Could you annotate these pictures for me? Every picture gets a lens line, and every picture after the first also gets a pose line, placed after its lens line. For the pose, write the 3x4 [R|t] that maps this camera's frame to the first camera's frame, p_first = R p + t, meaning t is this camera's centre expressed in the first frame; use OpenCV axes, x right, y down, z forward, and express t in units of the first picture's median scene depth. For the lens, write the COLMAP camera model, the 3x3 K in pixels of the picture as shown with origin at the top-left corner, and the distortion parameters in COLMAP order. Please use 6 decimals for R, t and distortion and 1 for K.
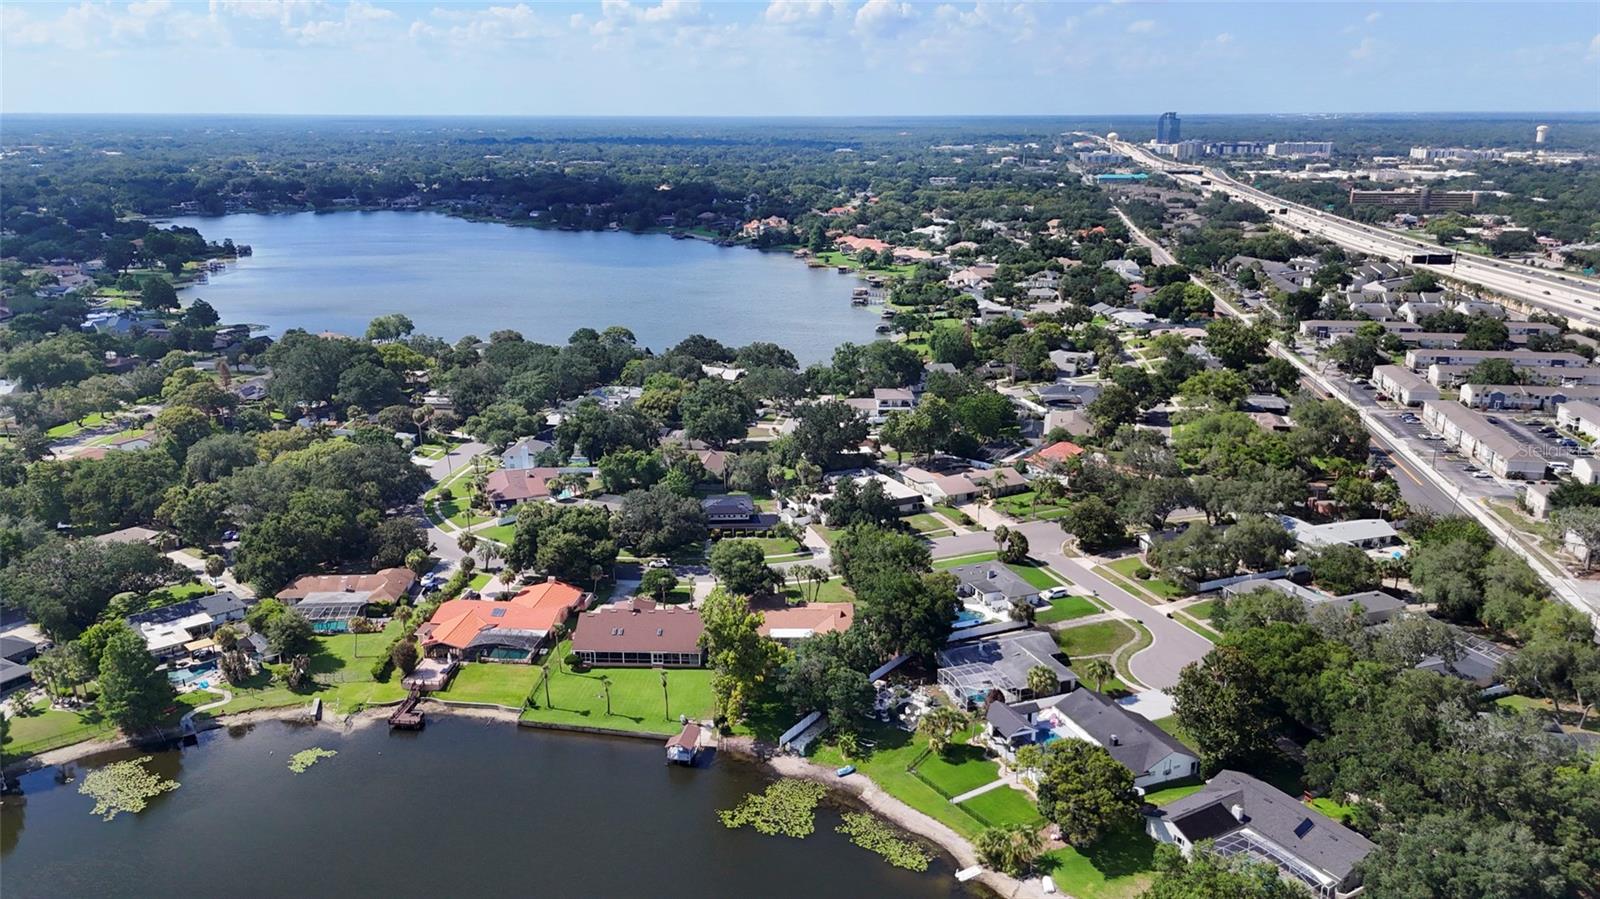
lens RADIAL K [[1103.8, 0, 800.0], [0, 1103.8, 449.5], [0, 0, 1]] dist [0.146696, -0.329161]
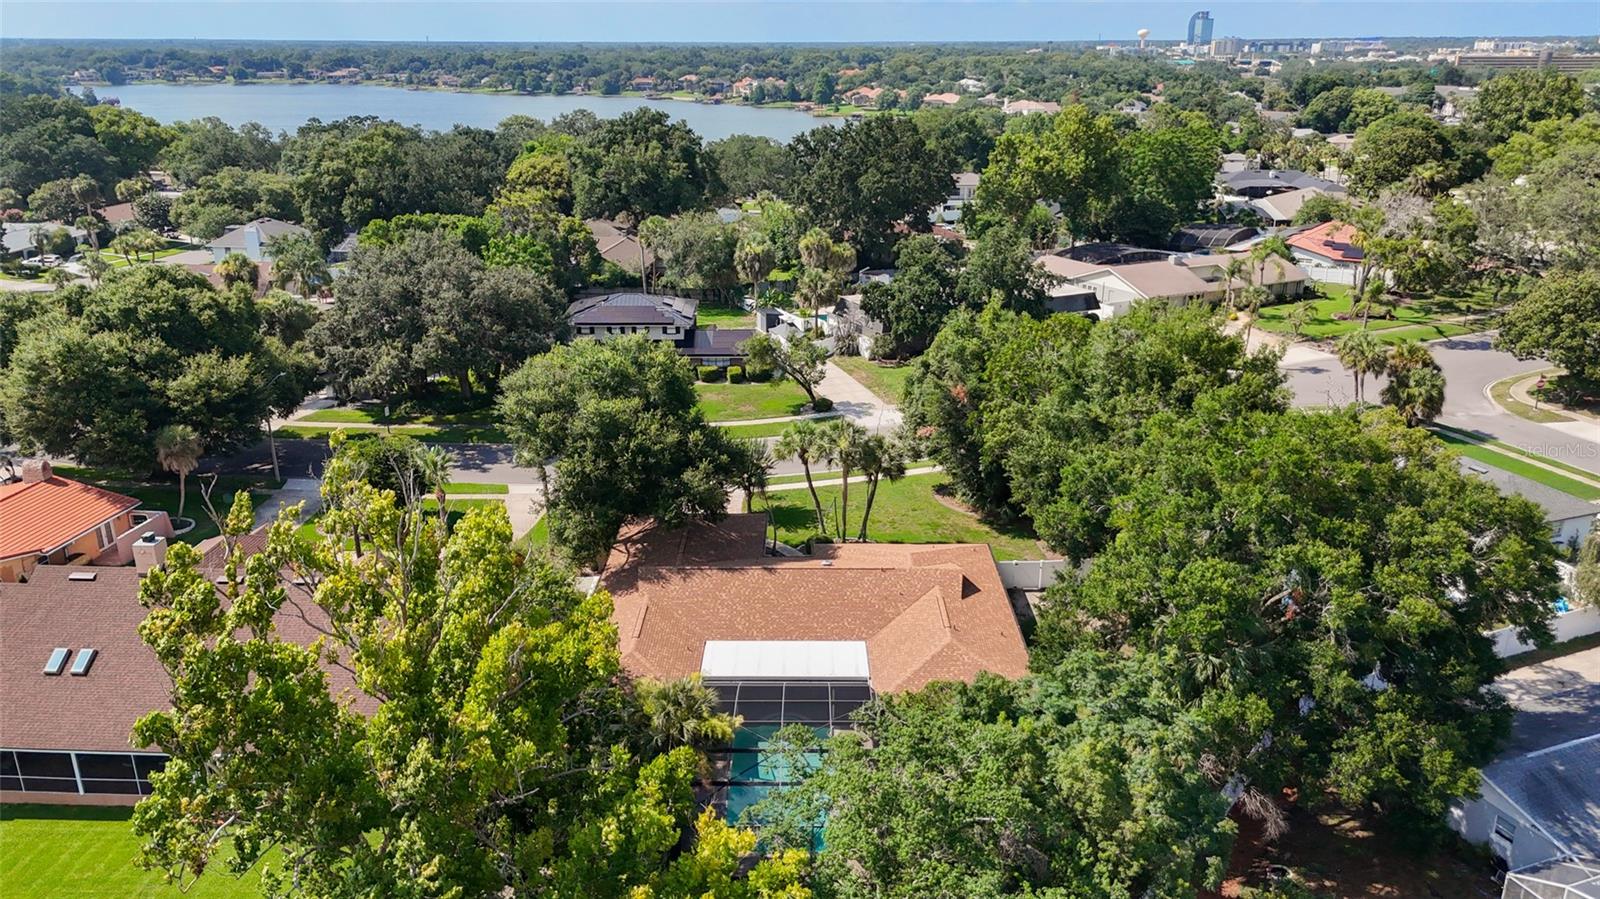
lens RADIAL K [[1143.7, 0, 800.0], [0, 1143.7, 449.5], [0, 0, 1]] dist [0.062488, -0.056279]
pose [[0.999999, 0.001409, -0.000637, -0.003288], [-0.001369, 0.998301, 0.058256, 0.085900], [0.000718, -0.058255, 0.998301, 0.627903]]
